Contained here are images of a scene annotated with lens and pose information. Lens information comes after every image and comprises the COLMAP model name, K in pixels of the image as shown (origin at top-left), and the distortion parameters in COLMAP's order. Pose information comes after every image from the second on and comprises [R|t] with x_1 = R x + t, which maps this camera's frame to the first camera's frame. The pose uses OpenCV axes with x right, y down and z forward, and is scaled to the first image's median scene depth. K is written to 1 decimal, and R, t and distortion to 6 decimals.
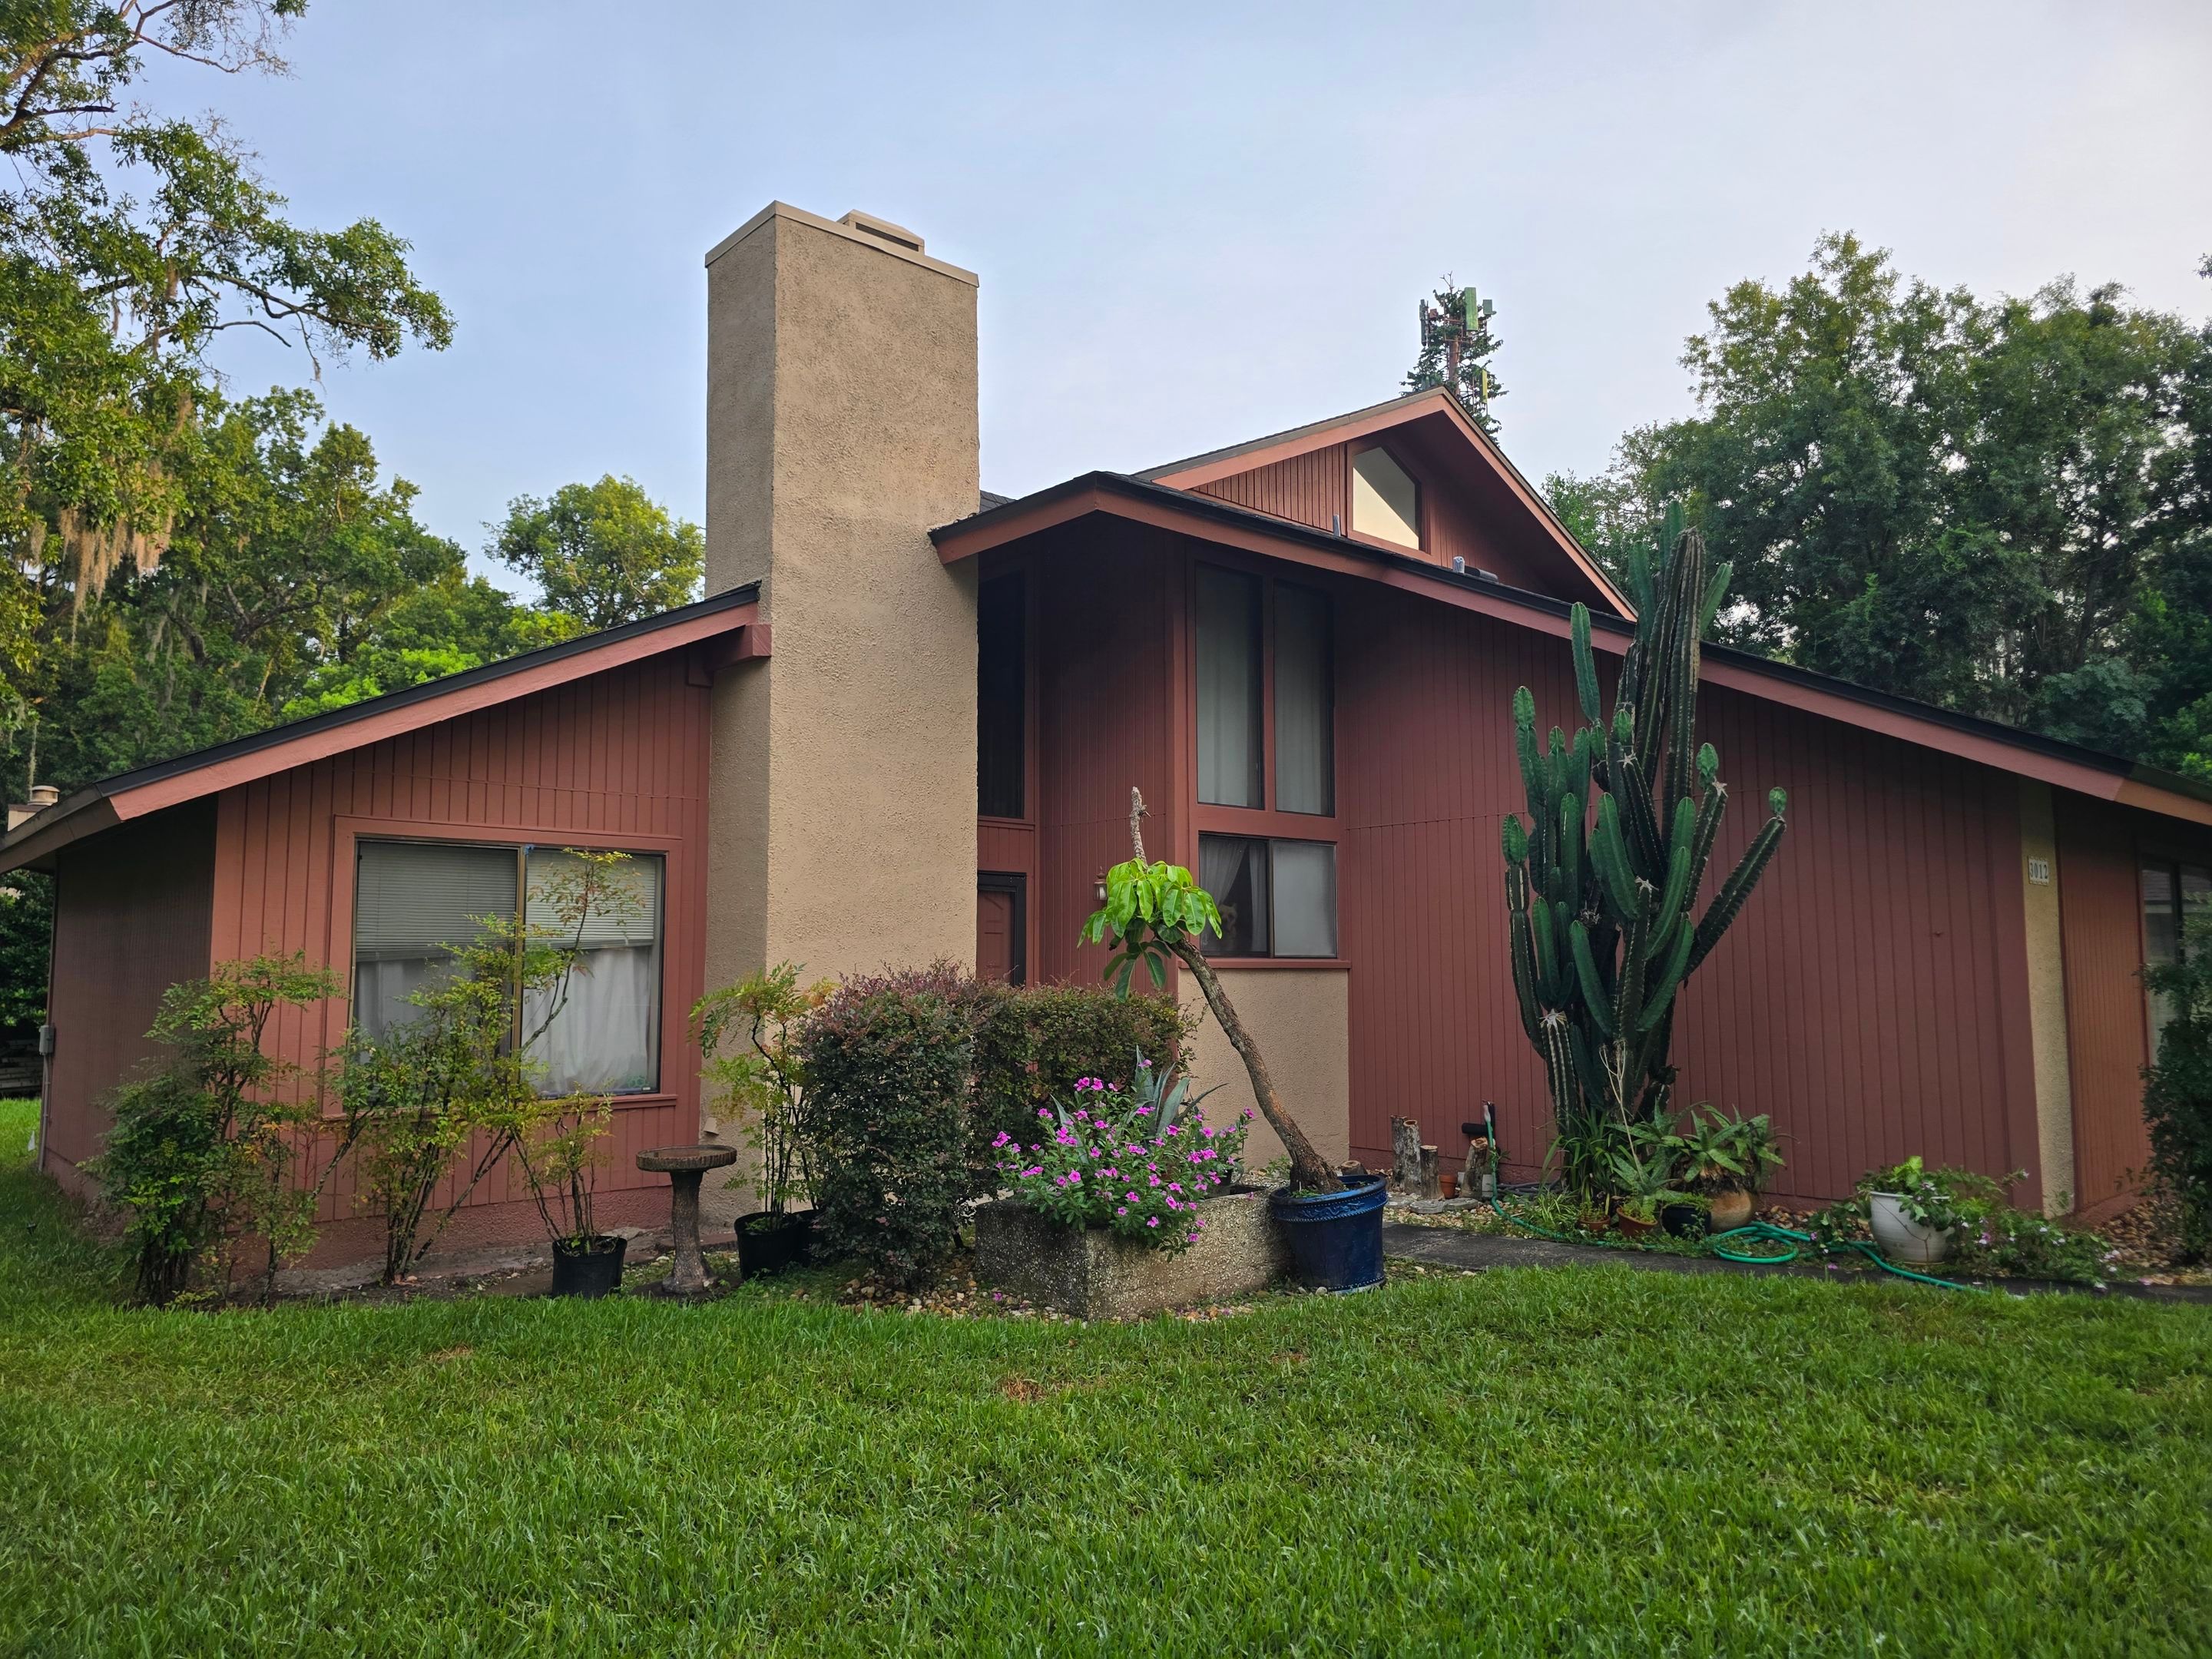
lens RADIAL K [[1481.9, 0, 1106.0], [0, 1481.9, 829.5], [0, 0, 1]] dist [0.043542, -0.044920]
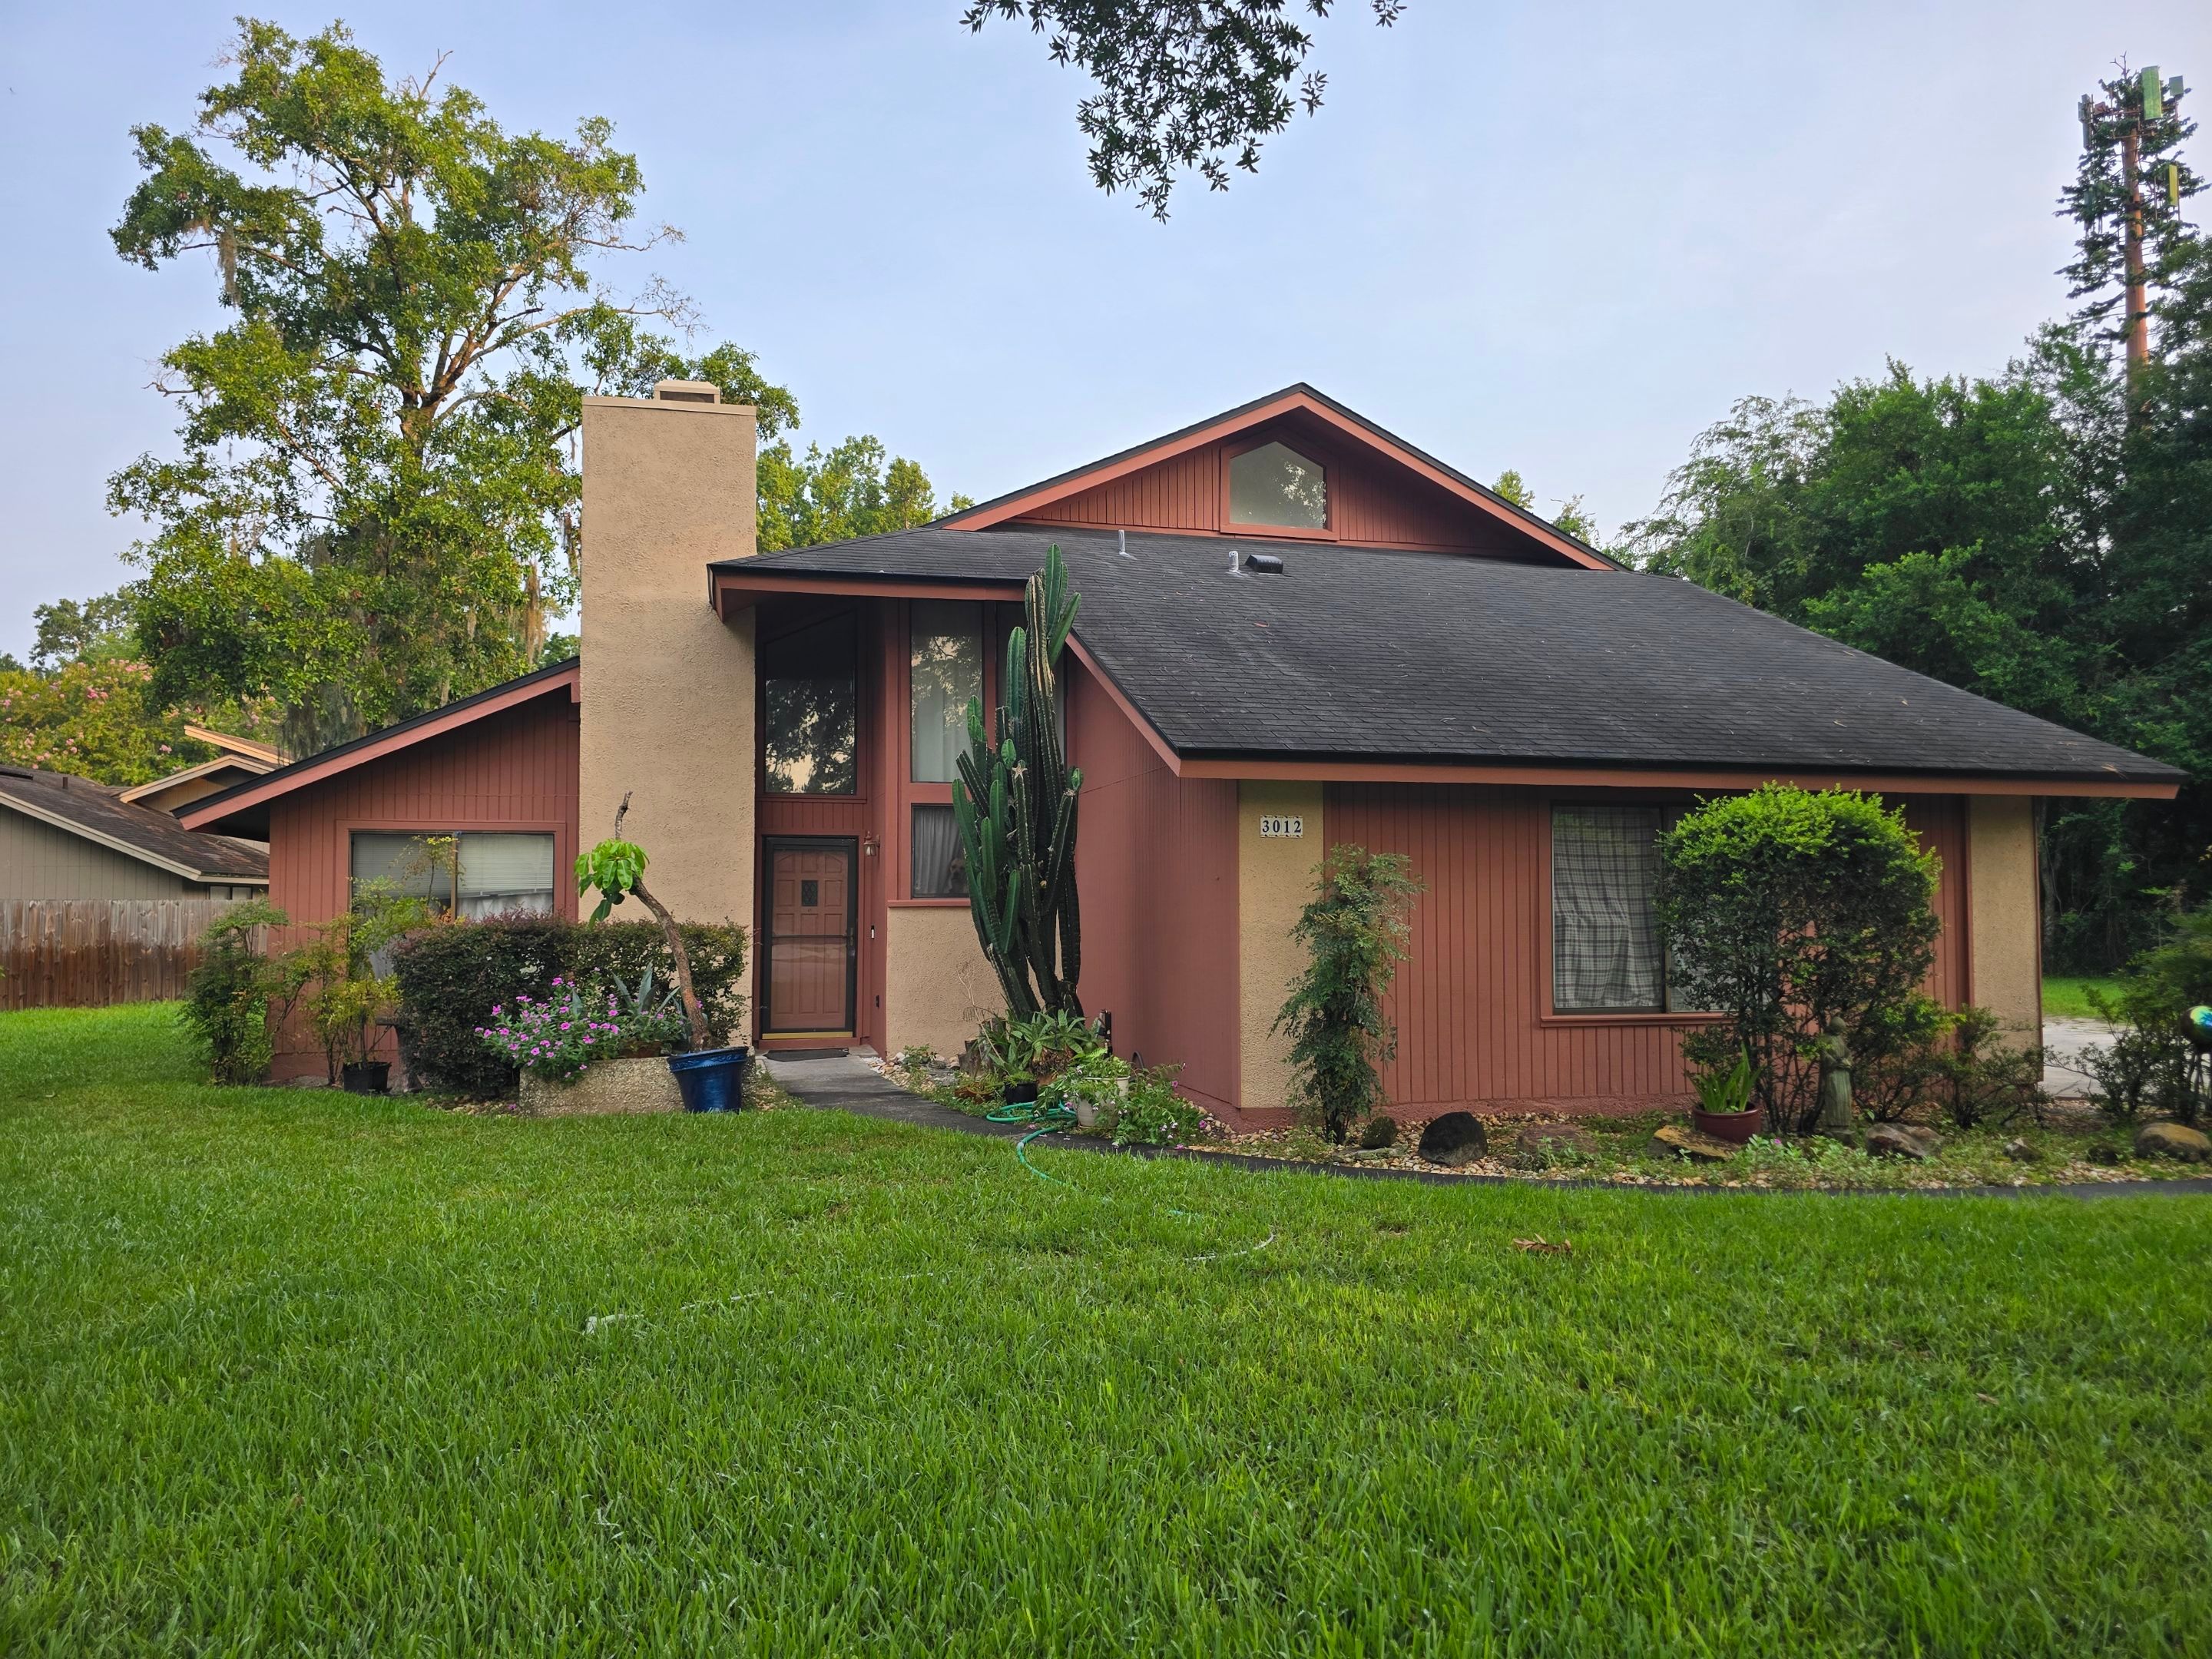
lens RADIAL K [[1481.9, 0, 1106.0], [0, 1481.9, 829.5], [0, 0, 1]] dist [0.043542, -0.044920]
pose [[0.889091, -0.025073, -0.457043, 0.099294], [0.046708, 0.998256, 0.036098, -0.001763], [0.455341, -0.053442, 0.888712, -0.012130]]
